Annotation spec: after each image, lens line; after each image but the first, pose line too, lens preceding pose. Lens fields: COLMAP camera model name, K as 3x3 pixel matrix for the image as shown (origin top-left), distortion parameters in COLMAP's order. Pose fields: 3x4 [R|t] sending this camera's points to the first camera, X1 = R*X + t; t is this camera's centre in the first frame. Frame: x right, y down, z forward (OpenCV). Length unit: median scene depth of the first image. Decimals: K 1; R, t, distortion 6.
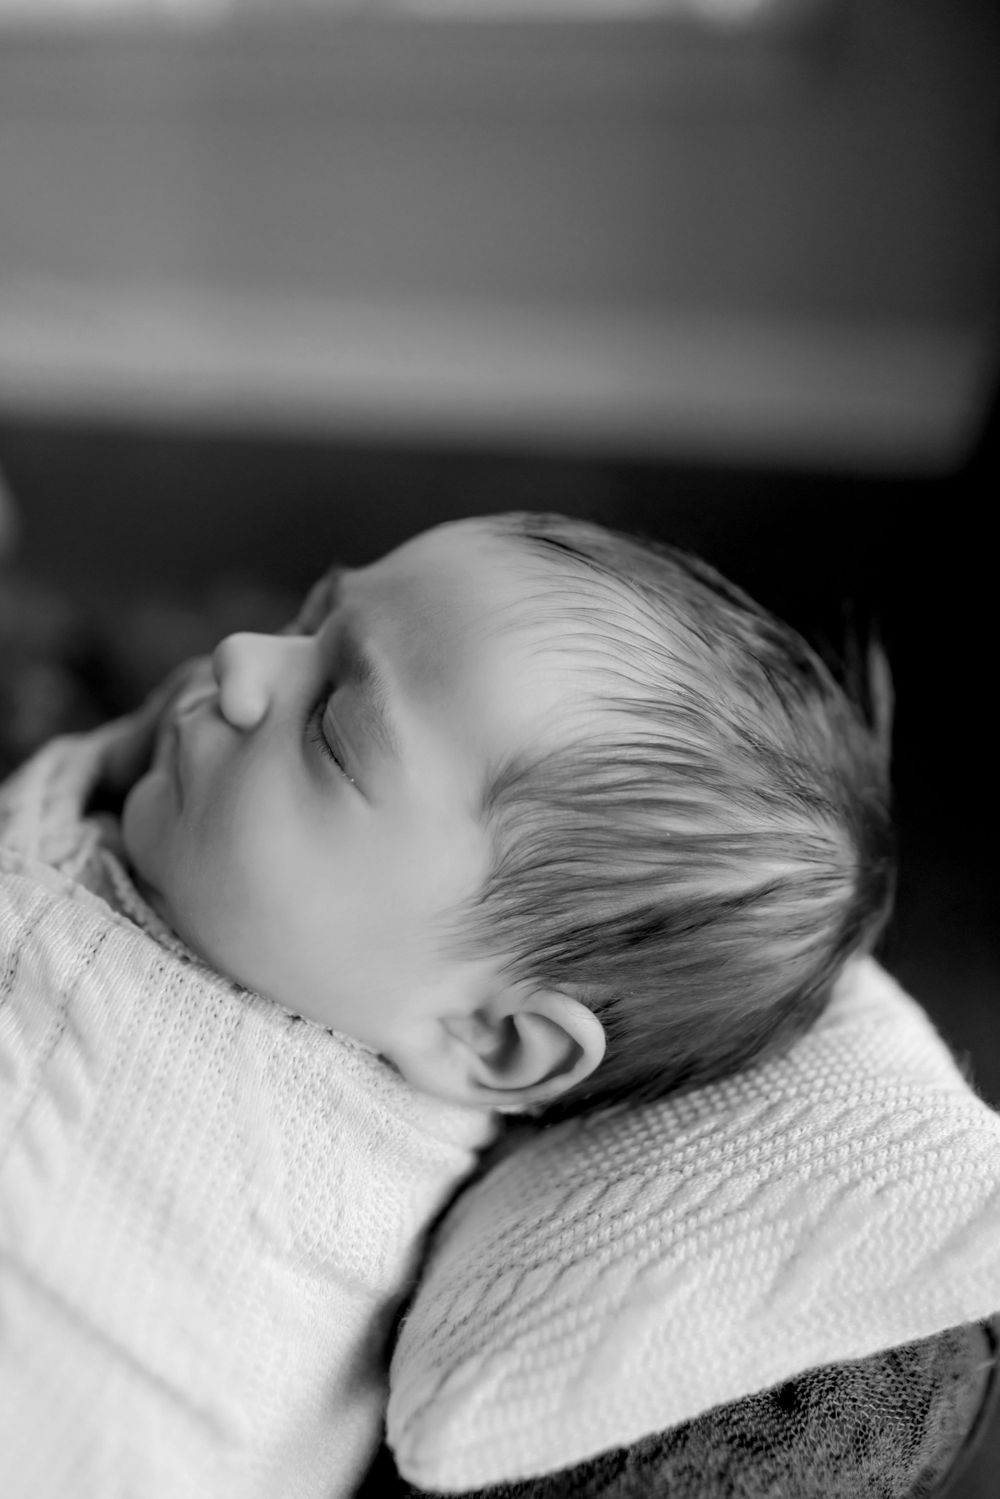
lens RADIAL K [[1500.3, 0, 500.0], [0, 1500.3, 749.5], [0, 0, 1]] dist [-0.081117, 0.002716]
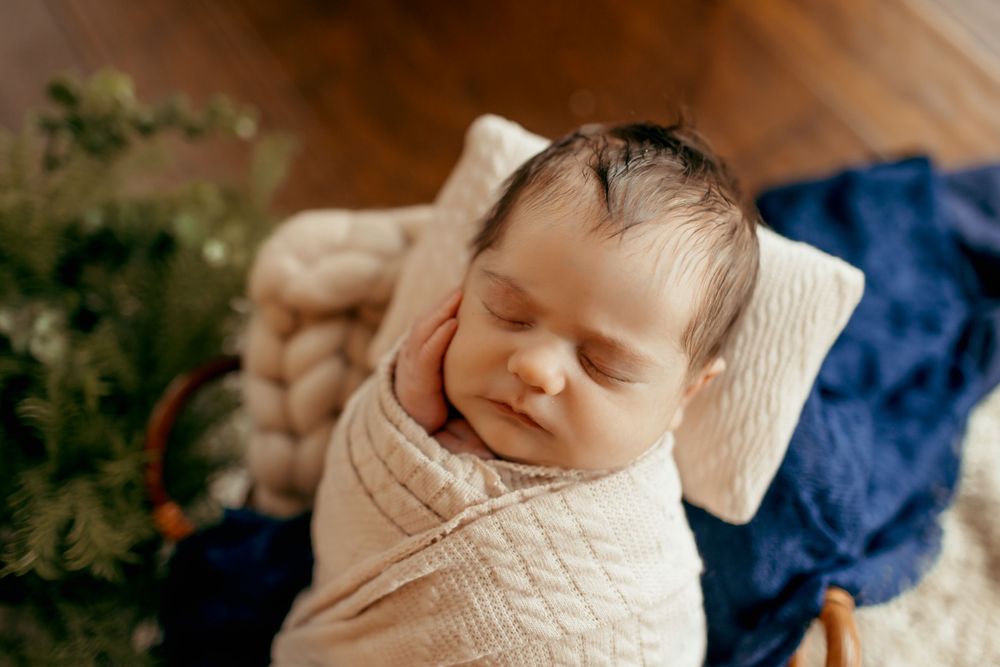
lens RADIAL K [[1000.9, 0, 500.0], [0, 1000.9, 333.5], [0, 0, 1]] dist [-0.081117, 0.002716]
pose [[0.673189, -0.703627, 0.227435, -0.494032], [0.378696, 0.592212, 0.711248, -1.080228], [-0.635143, -0.392676, 0.665131, 0.213447]]
